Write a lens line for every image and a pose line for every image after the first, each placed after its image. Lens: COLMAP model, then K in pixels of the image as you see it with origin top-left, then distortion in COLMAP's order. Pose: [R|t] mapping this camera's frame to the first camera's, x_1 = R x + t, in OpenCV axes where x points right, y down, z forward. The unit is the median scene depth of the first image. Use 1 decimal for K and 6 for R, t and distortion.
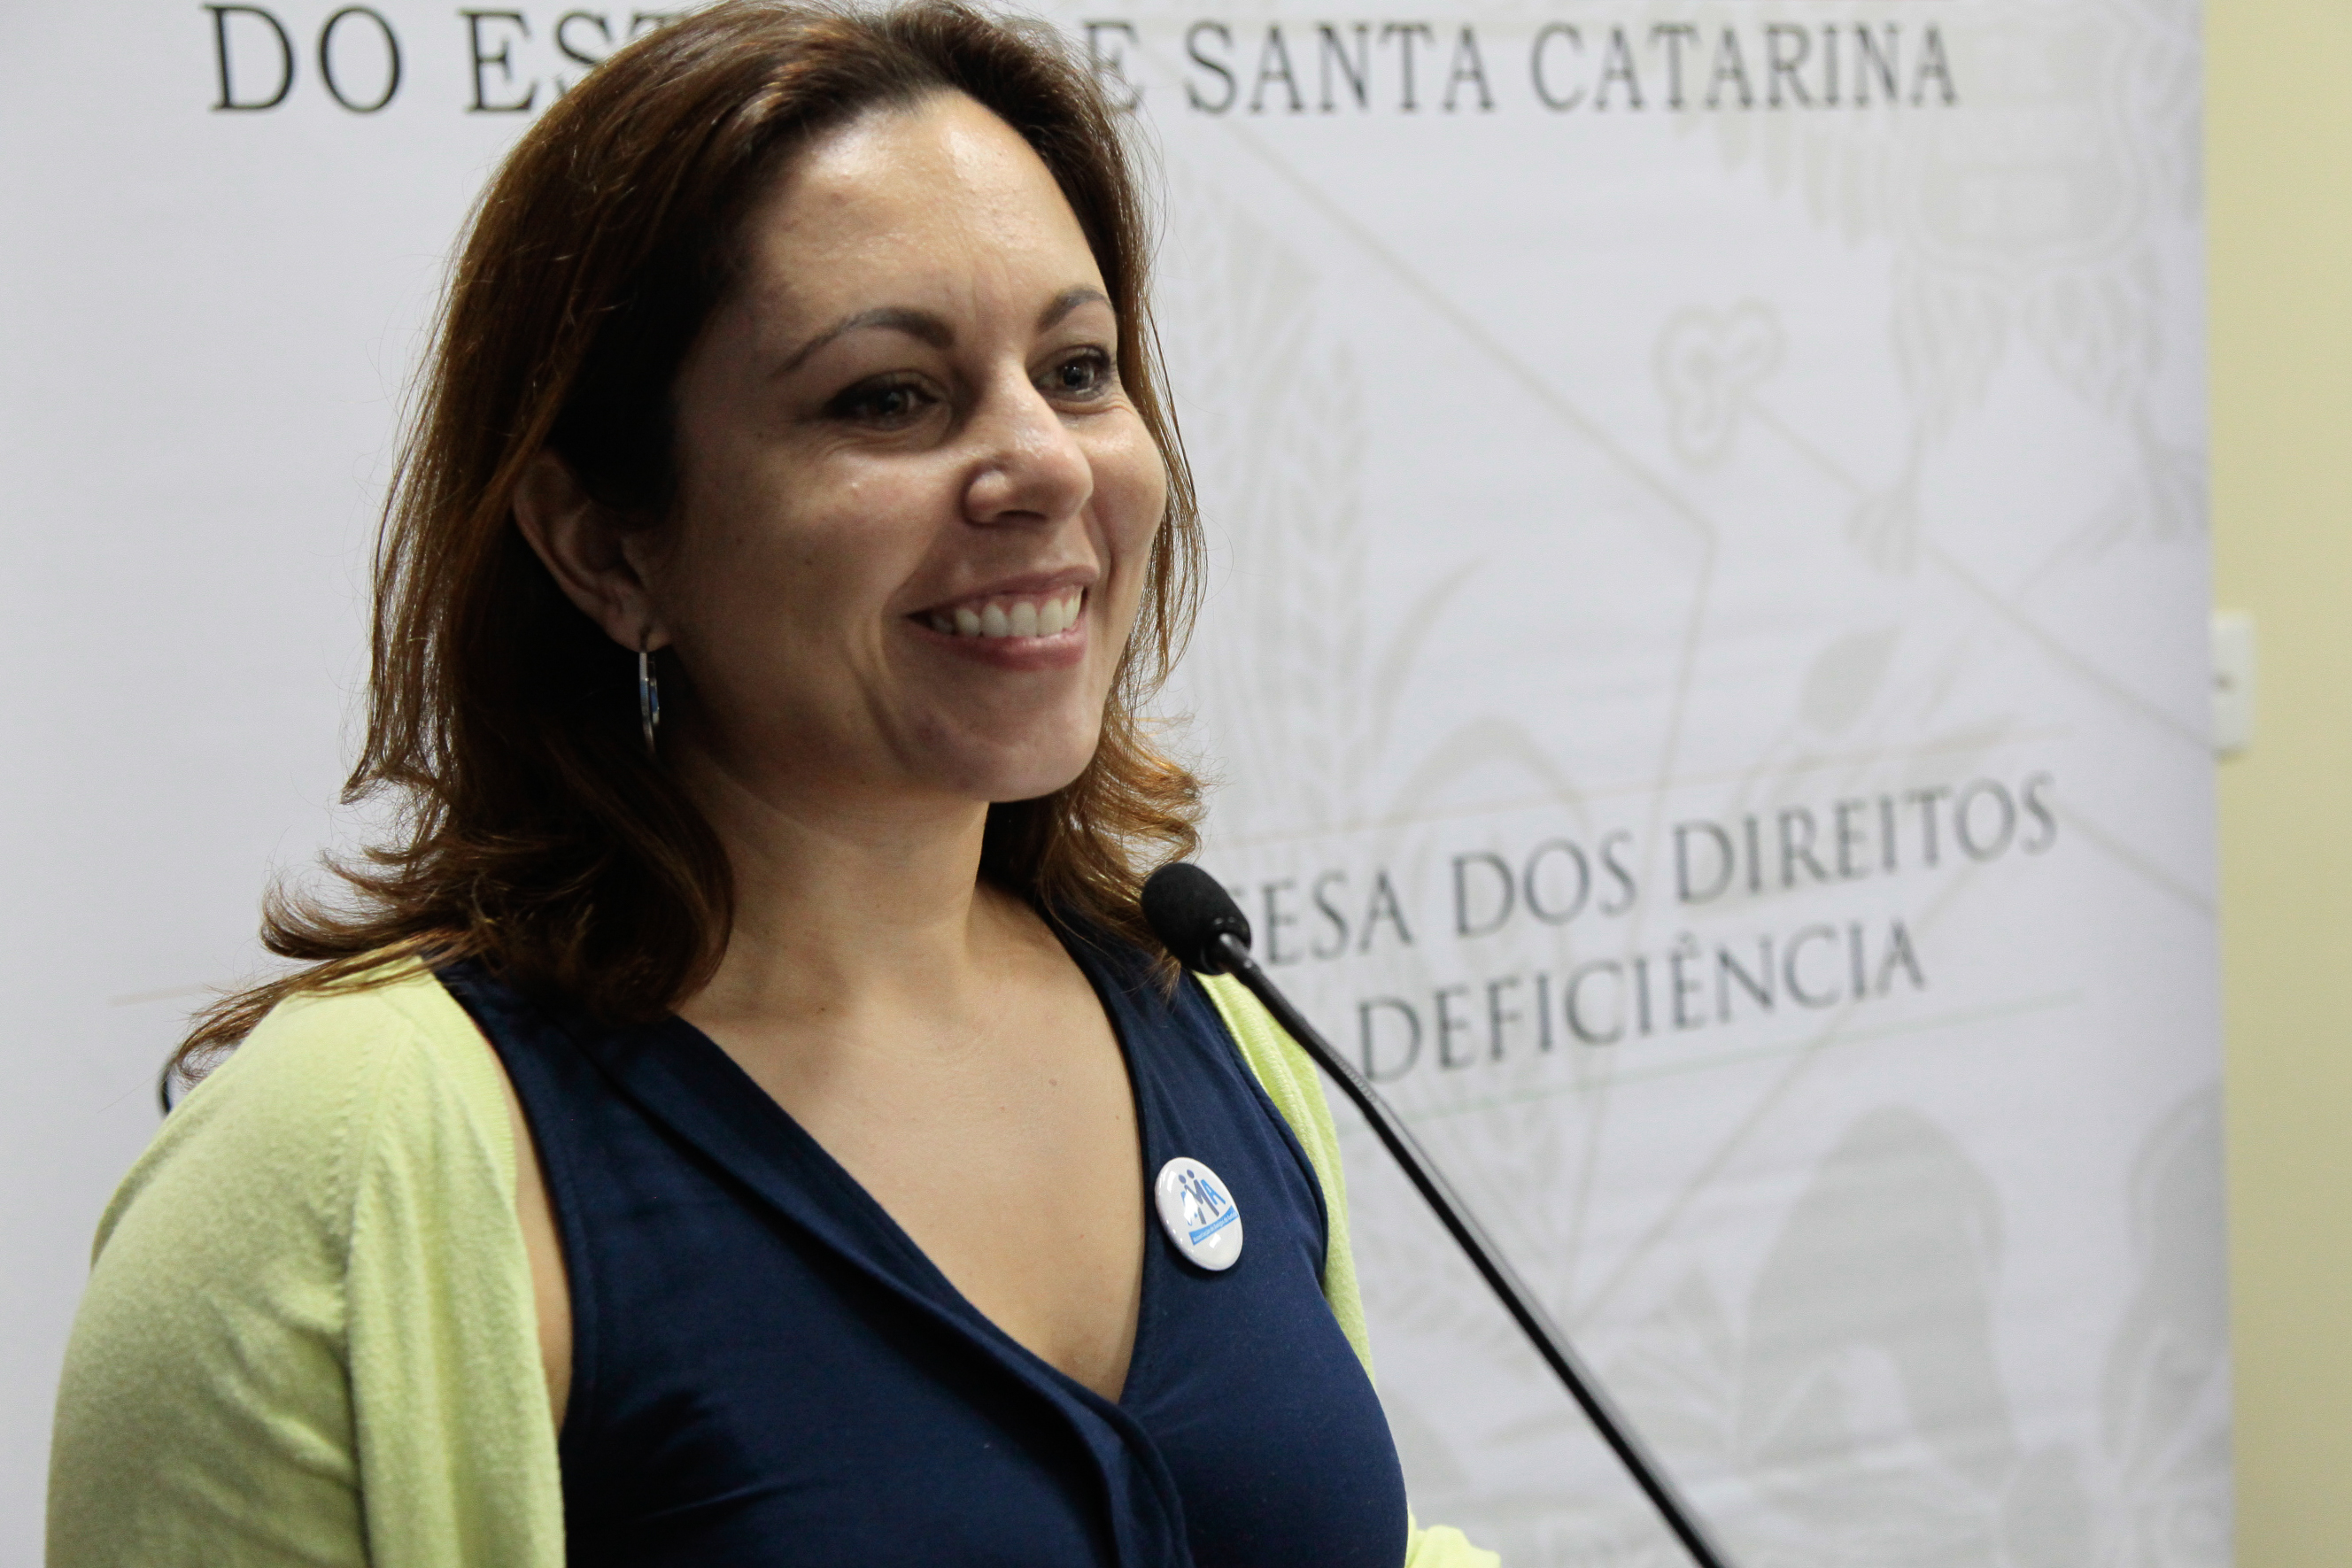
lens RADIAL K [[3716.8, 0, 1180.8], [0, 3716.8, 801.1], [0, 0, 1]] dist [0.136642, 0.175582]
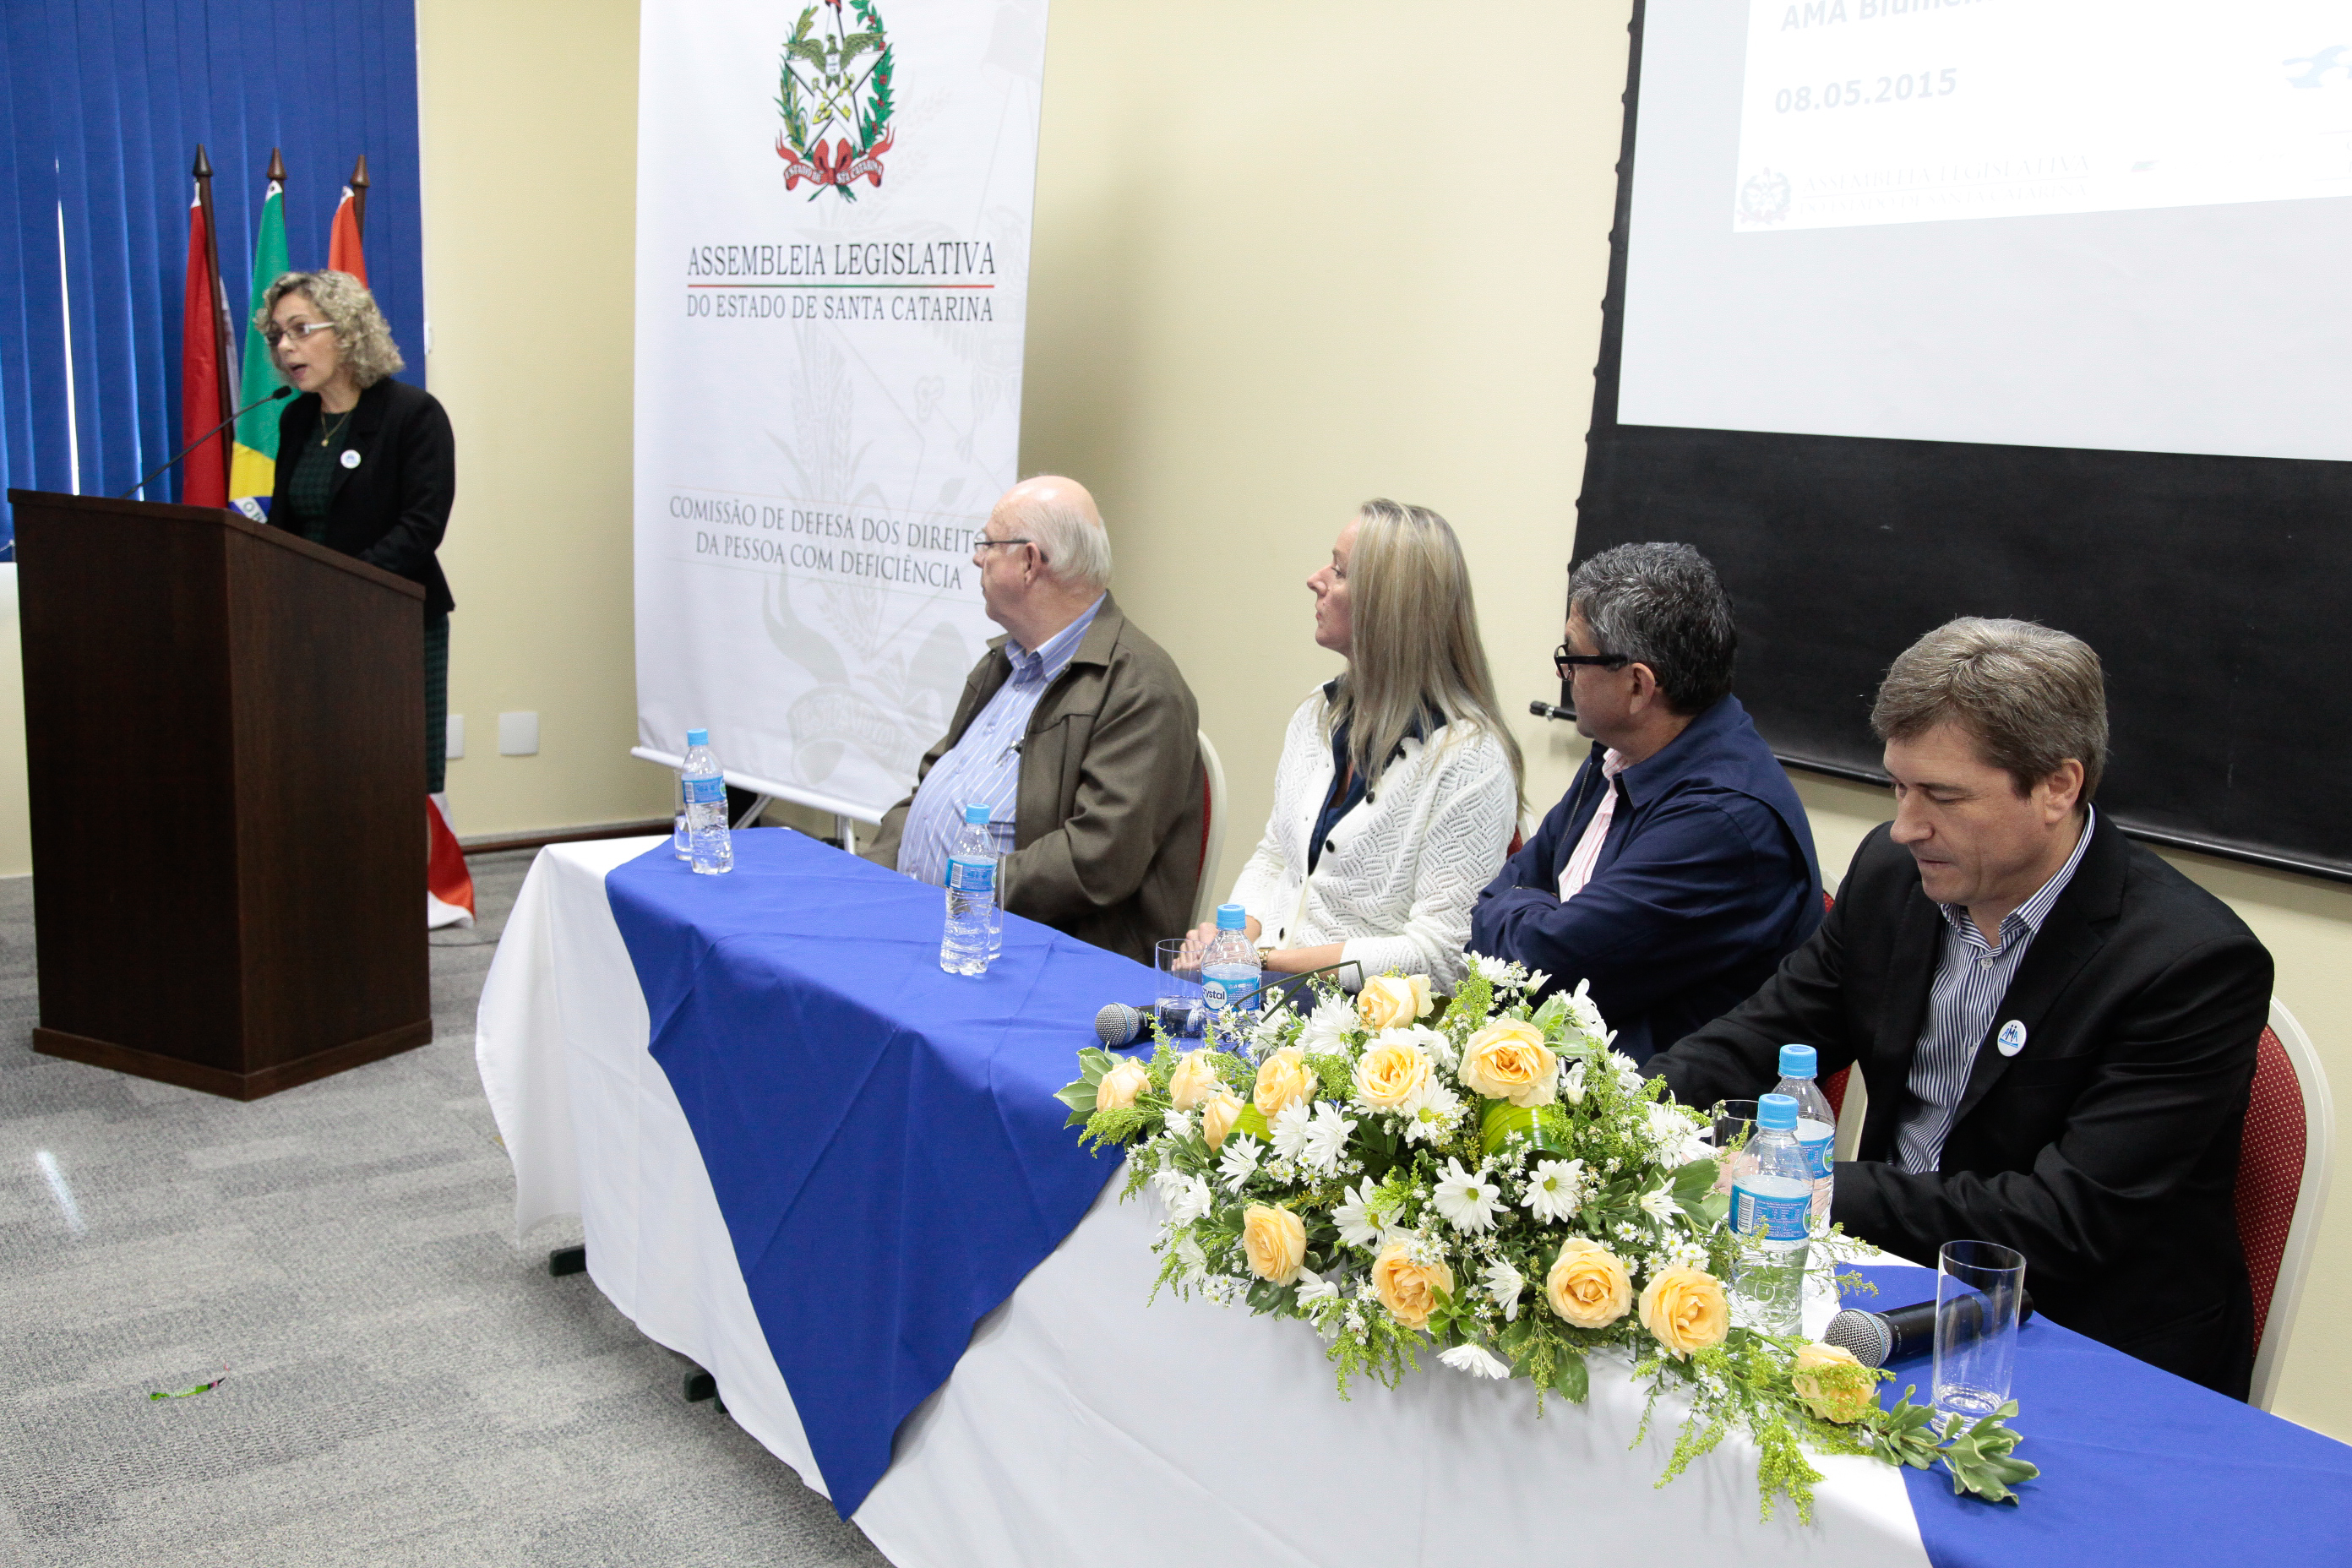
lens RADIAL K [[2246.3, 0, 1223.2], [0, 2246.3, 821.0], [0, 0, 1]] dist [-0.055561, 0.125154]
pose [[0.215318, 0.229798, -0.949121, 2.307413], [-0.185560, 0.963839, 0.191265, -0.185549], [0.958752, 0.134936, 0.250173, 0.803676]]
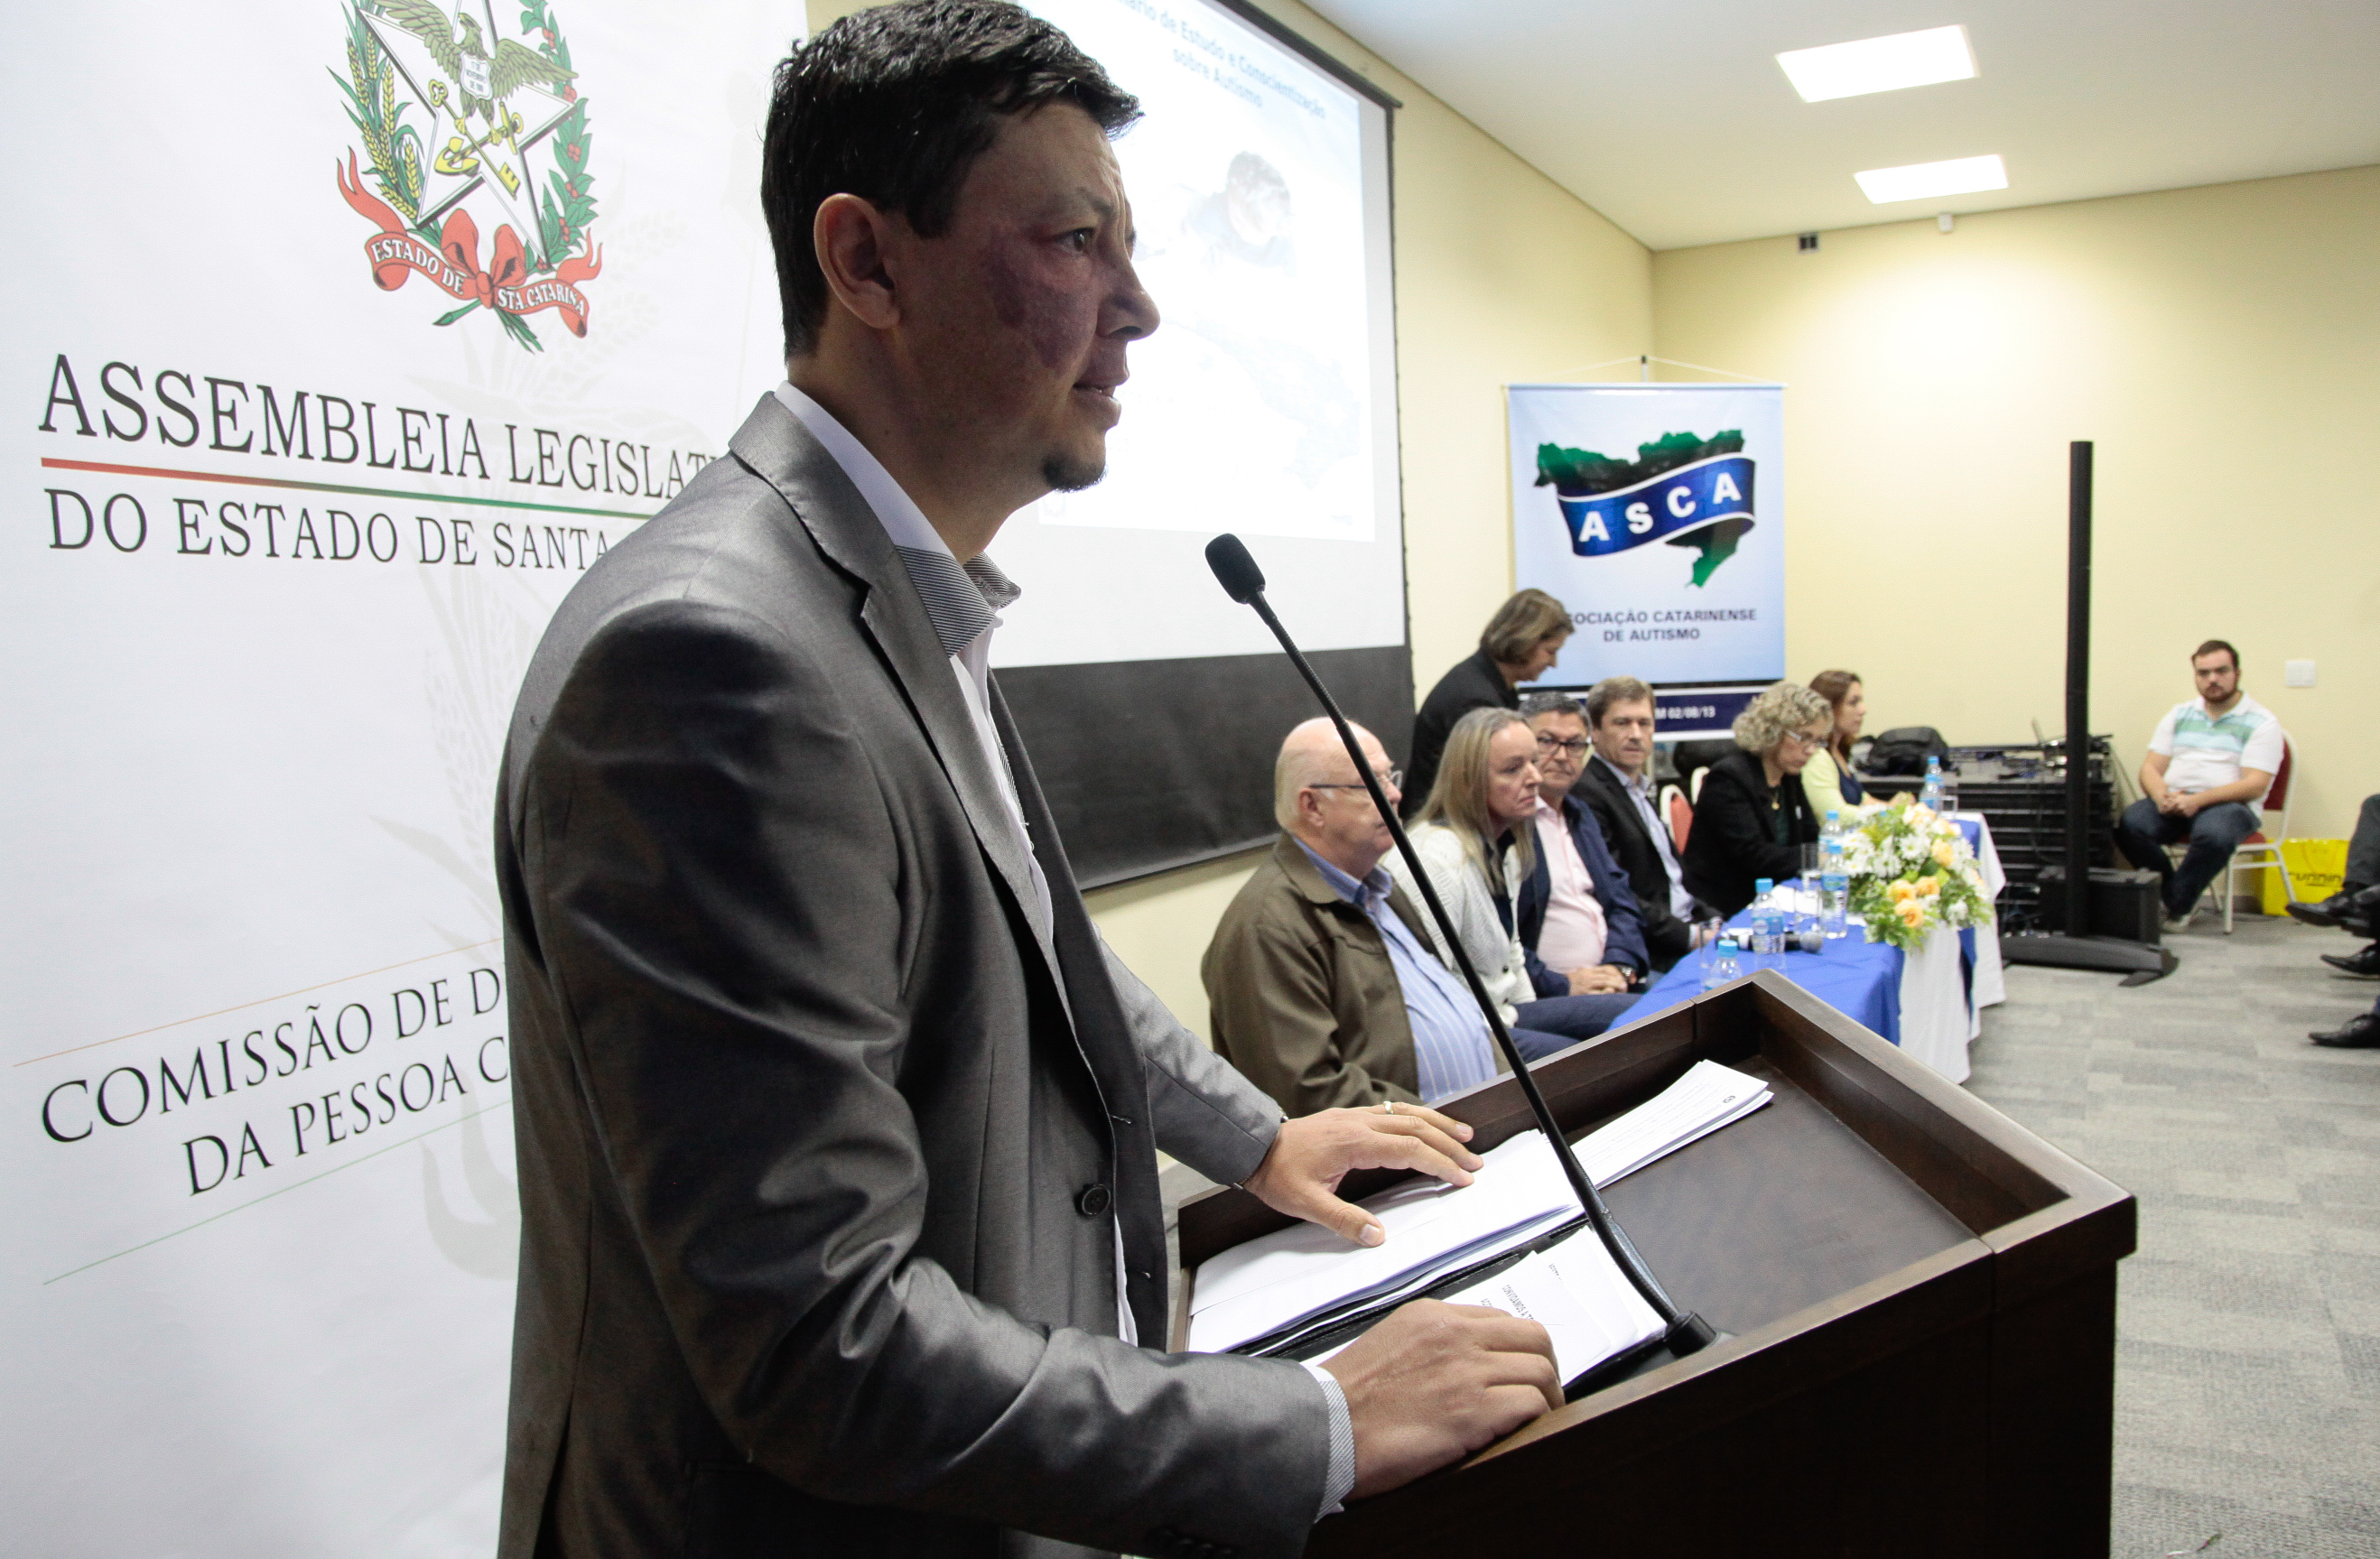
lens RADIAL K [[1755.1, 0, 1221.4], [0, 1755.1, 775.5], [0, 0, 1]] dist [-0.132273, 0.079295]
pose [[0.771314, -0.050885, 0.634418, -0.261684], [0.114145, 0.991697, -0.059235, 0.023398], [-0.626136, 0.118104, 0.770717, 0.056552]]
